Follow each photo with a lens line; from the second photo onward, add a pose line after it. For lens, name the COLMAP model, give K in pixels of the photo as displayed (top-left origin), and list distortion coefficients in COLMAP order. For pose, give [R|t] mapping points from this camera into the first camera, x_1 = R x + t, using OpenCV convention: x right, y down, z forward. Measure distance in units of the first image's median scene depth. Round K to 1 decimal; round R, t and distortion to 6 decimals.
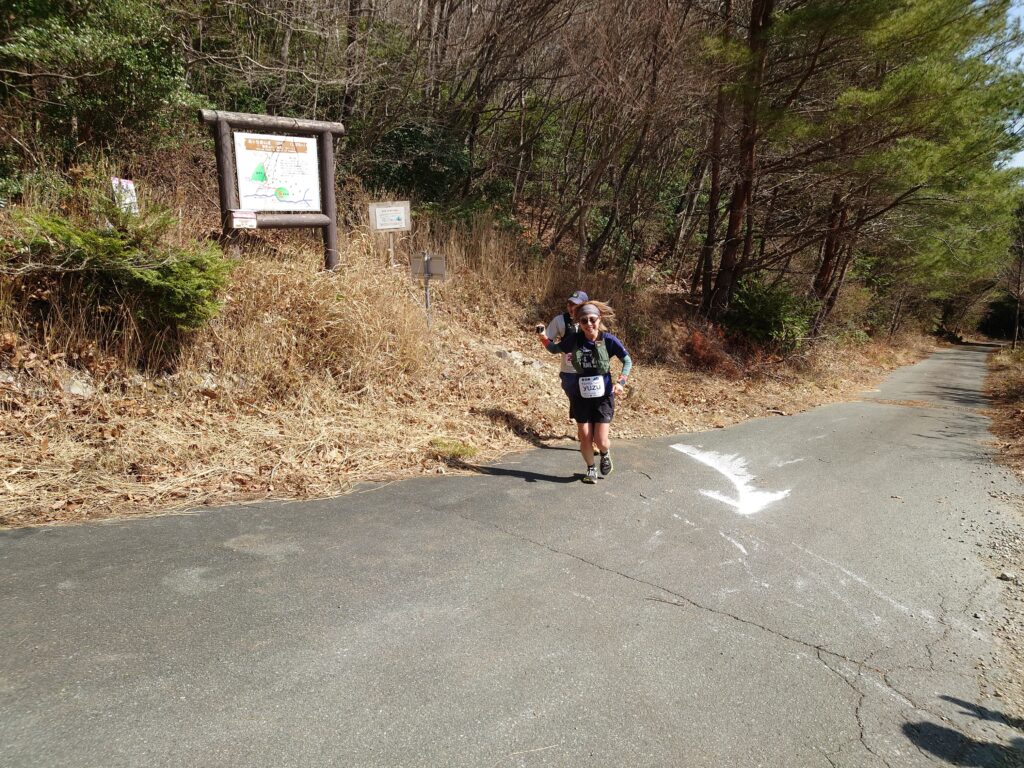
lens RADIAL K [[706.3, 0, 515.8], [0, 706.3, 376.9], [0, 0, 1]] dist [0.083518, -0.080469]
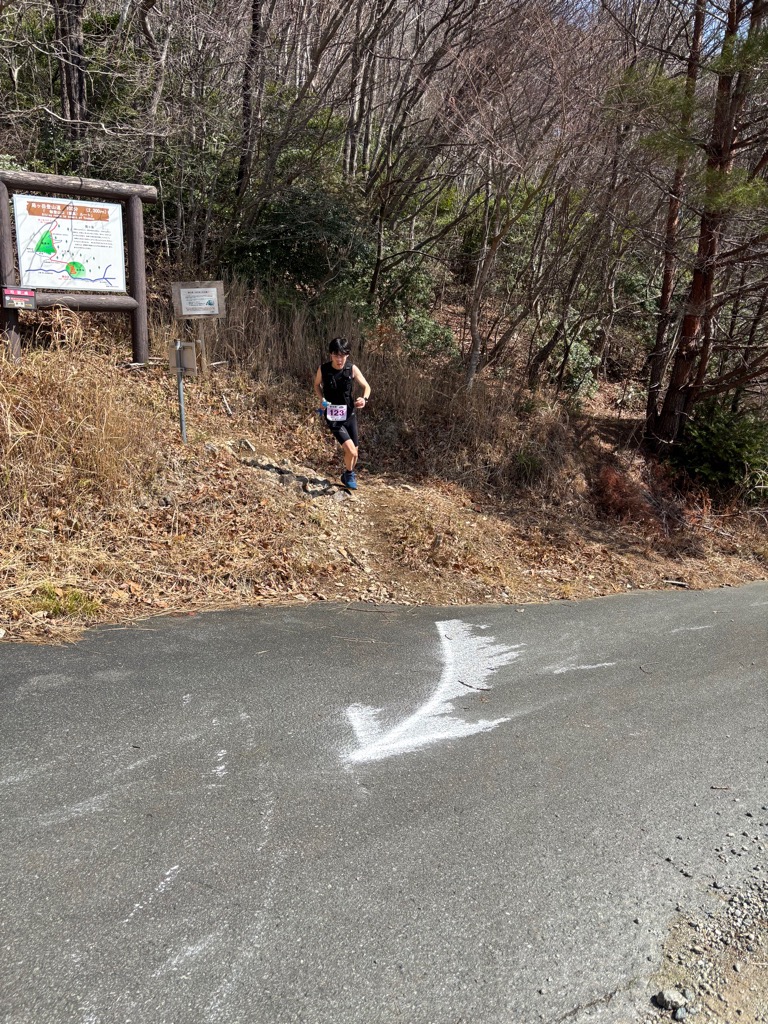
lens RADIAL K [[751.4, 0, 386.0], [0, 751.4, 535.1], [0, 0, 1]] dist [0.001329, 0.000571]
pose [[0.975740, 0.084630, -0.201913, 0.270047], [-0.076033, 0.995852, 0.049975, -0.019512], [0.205305, -0.033410, 0.978128, 0.225720]]
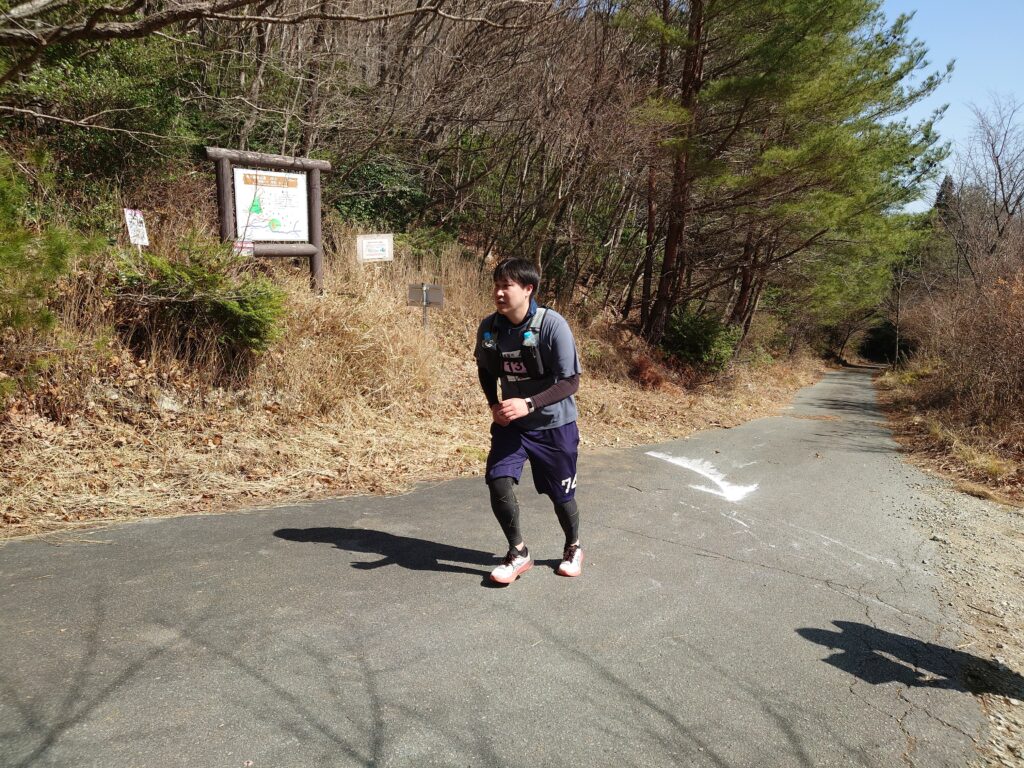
lens RADIAL K [[712.4, 0, 503.0], [0, 712.4, 381.4], [0, 0, 1]] dist [0.079520, -0.088755]
pose [[0.993191, -0.003071, 0.116461, -0.129716], [0.006112, 0.999649, -0.025761, 0.008104], [-0.116341, 0.026297, 0.992861, -0.117630]]
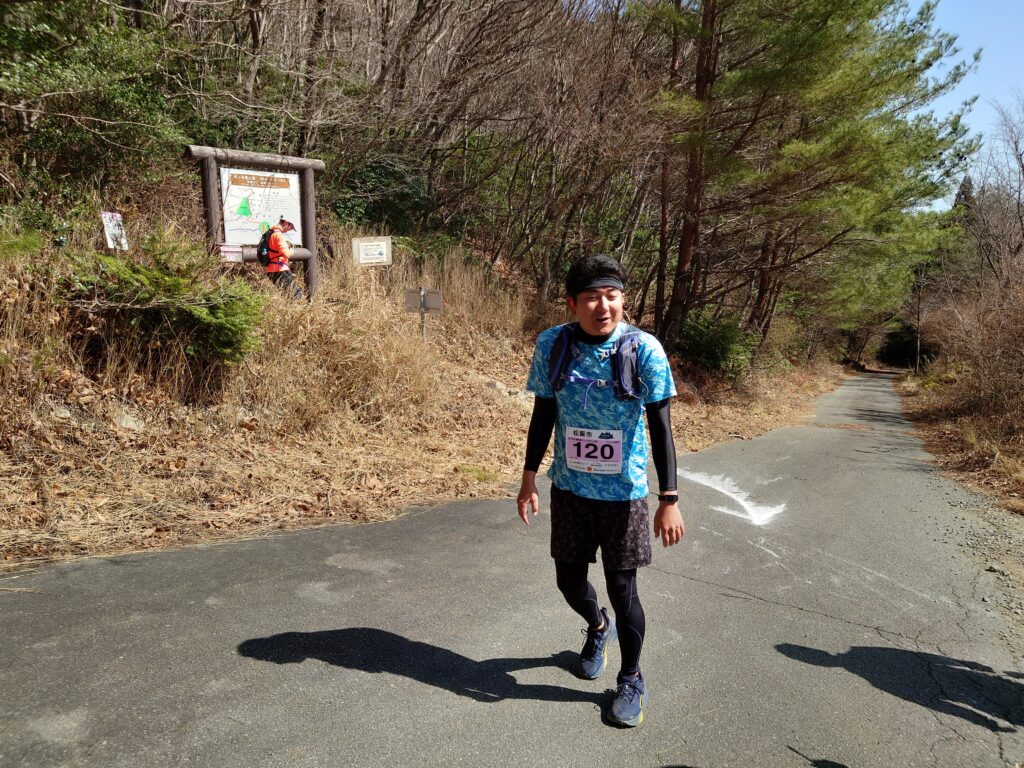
lens RADIAL K [[714.6, 0, 509.1], [0, 714.6, 383.9], [0, 0, 1]] dist [0.081804, -0.086245]
pose [[0.994270, -0.010090, 0.106422, -0.108646], [0.013650, 0.999369, -0.032778, 0.001918], [-0.106024, 0.034043, 0.993781, -0.050473]]
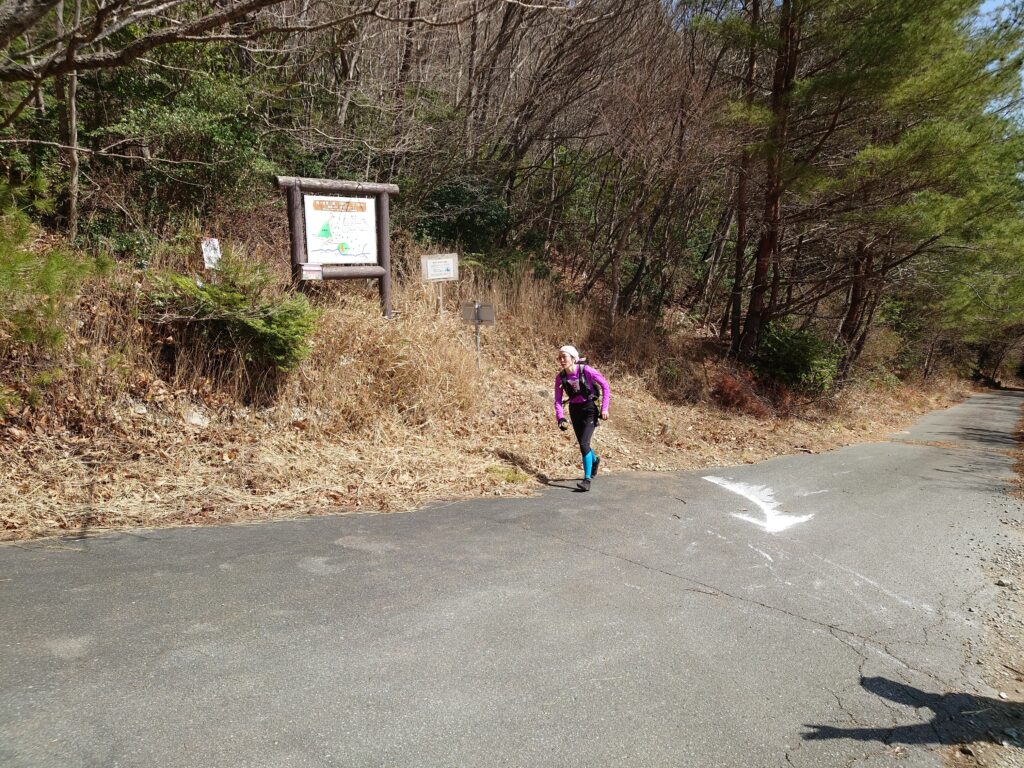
lens RADIAL K [[711.4, 0, 507.4], [0, 711.4, 388.4], [0, 0, 1]] dist [0.078690, -0.081716]
pose [[0.998895, 0.001265, -0.046984, -0.024733], [-0.003460, 0.998904, -0.046669, 0.011993], [0.046874, 0.046780, 0.997805, -0.095575]]
